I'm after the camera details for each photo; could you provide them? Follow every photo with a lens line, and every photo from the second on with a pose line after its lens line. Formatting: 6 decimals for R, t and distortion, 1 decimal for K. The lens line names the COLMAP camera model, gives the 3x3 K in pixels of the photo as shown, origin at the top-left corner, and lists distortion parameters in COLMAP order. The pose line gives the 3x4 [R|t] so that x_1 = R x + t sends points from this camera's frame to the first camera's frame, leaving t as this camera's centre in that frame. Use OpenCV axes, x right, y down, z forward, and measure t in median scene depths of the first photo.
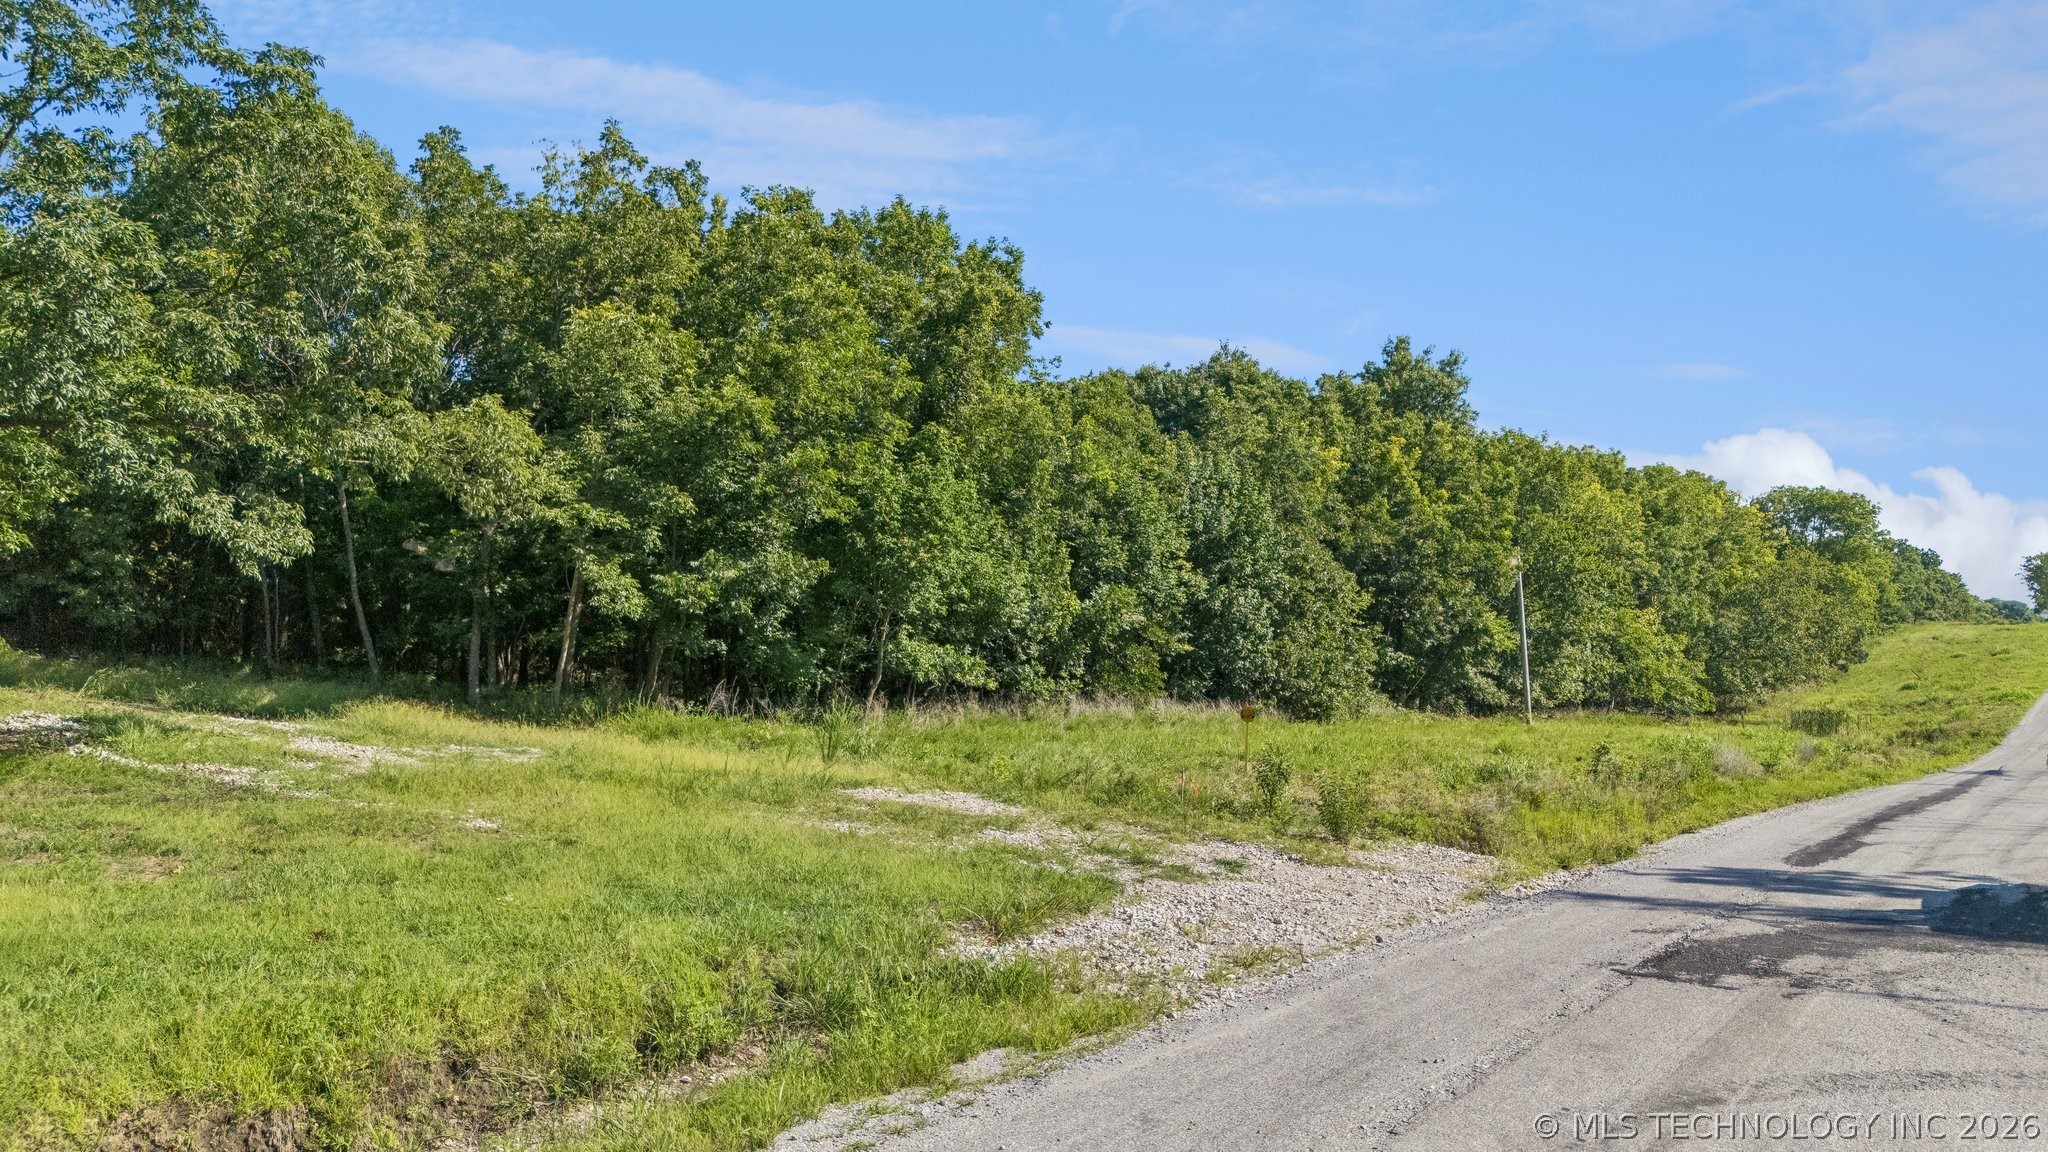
lens RADIAL K [[1538.5, 0, 1024.0], [0, 1538.5, 576.0], [0, 0, 1]] dist [0.095331, -0.066605]
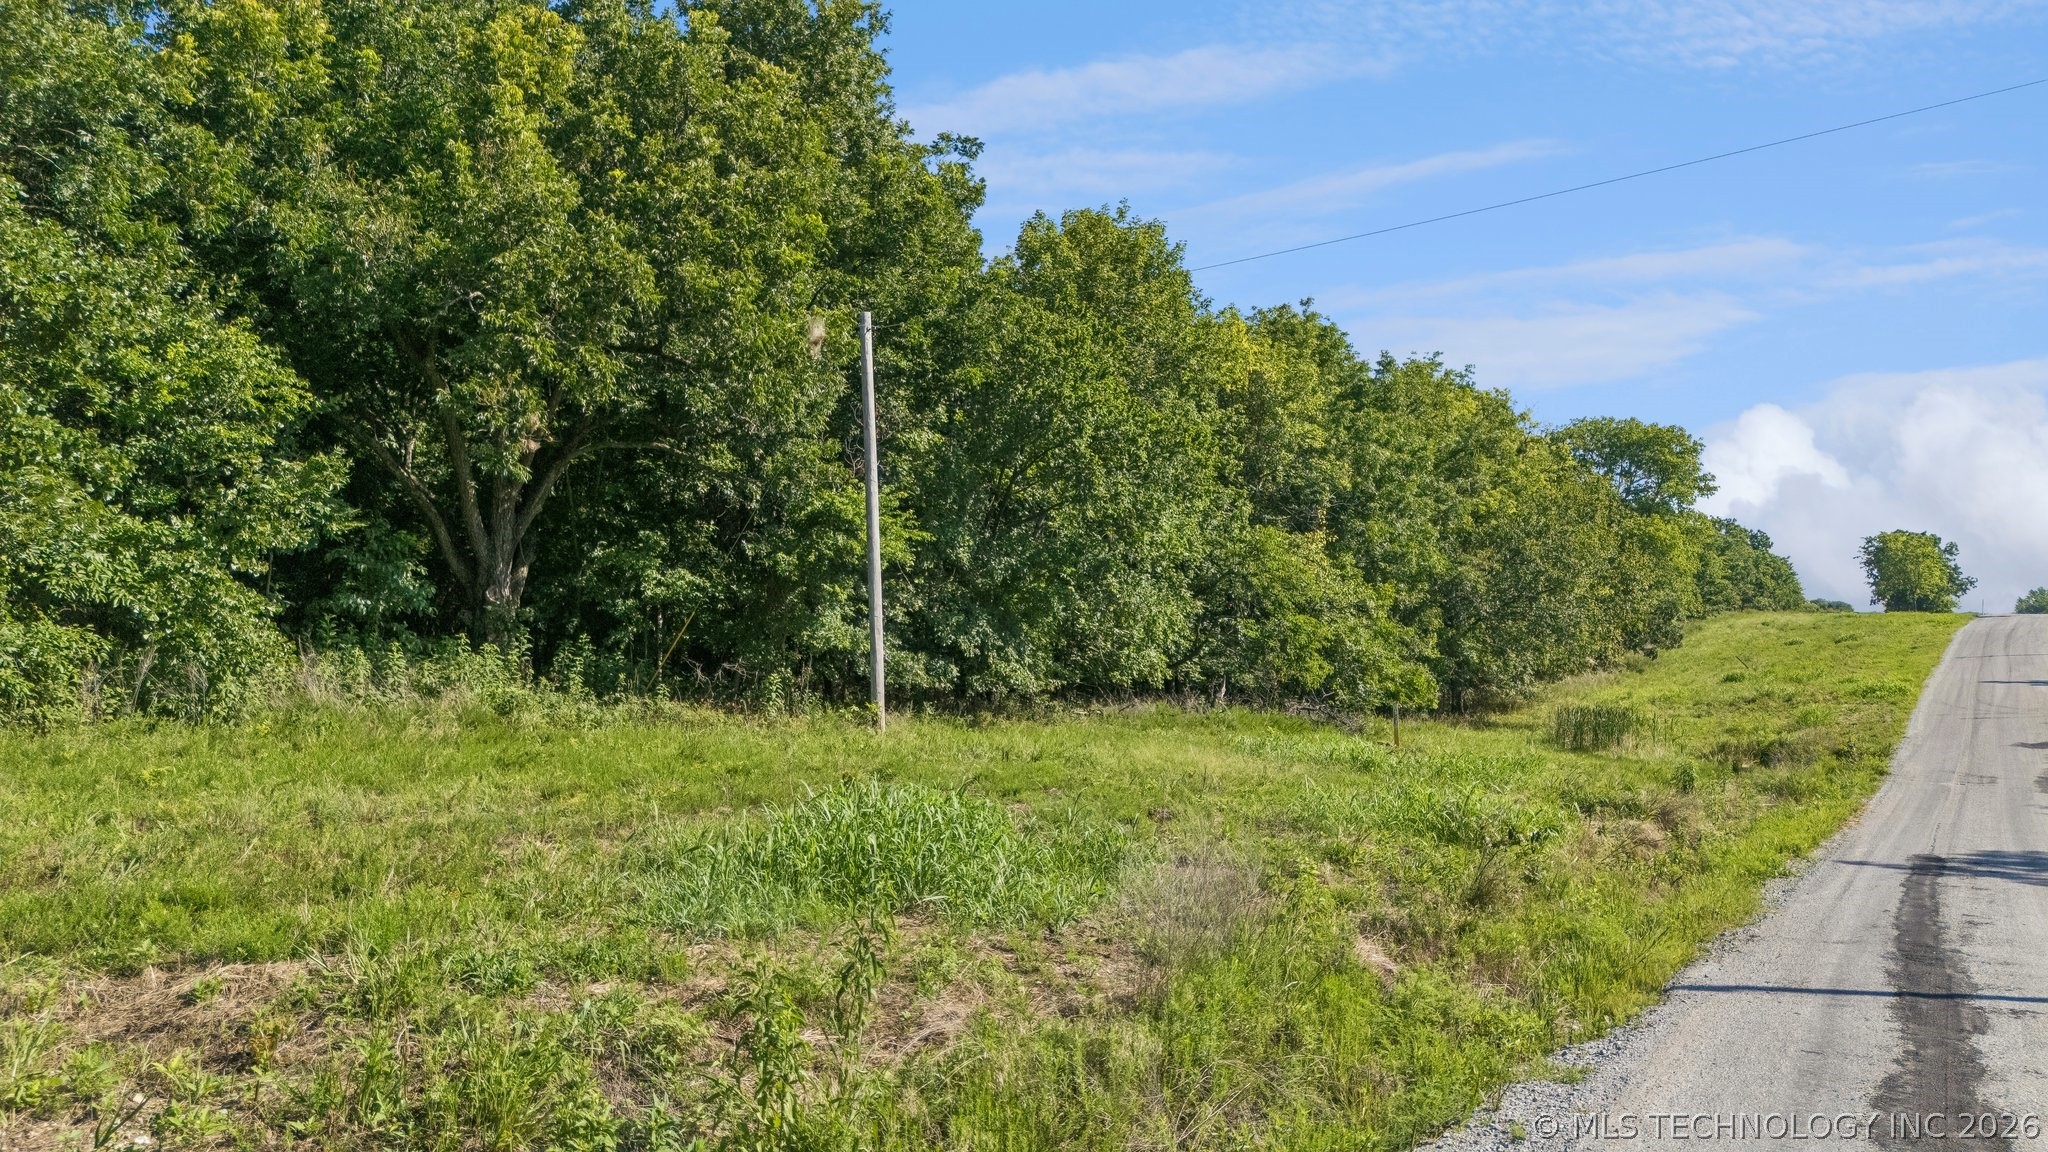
lens RADIAL K [[1538.5, 0, 1024.0], [0, 1538.5, 576.0], [0, 0, 1]] dist [0.095331, -0.066605]
pose [[0.996204, 0.020381, 0.084635, 0.192707], [-0.020747, 0.999779, 0.003445, 0.030321], [-0.084546, -0.005188, 0.996406, 0.341986]]
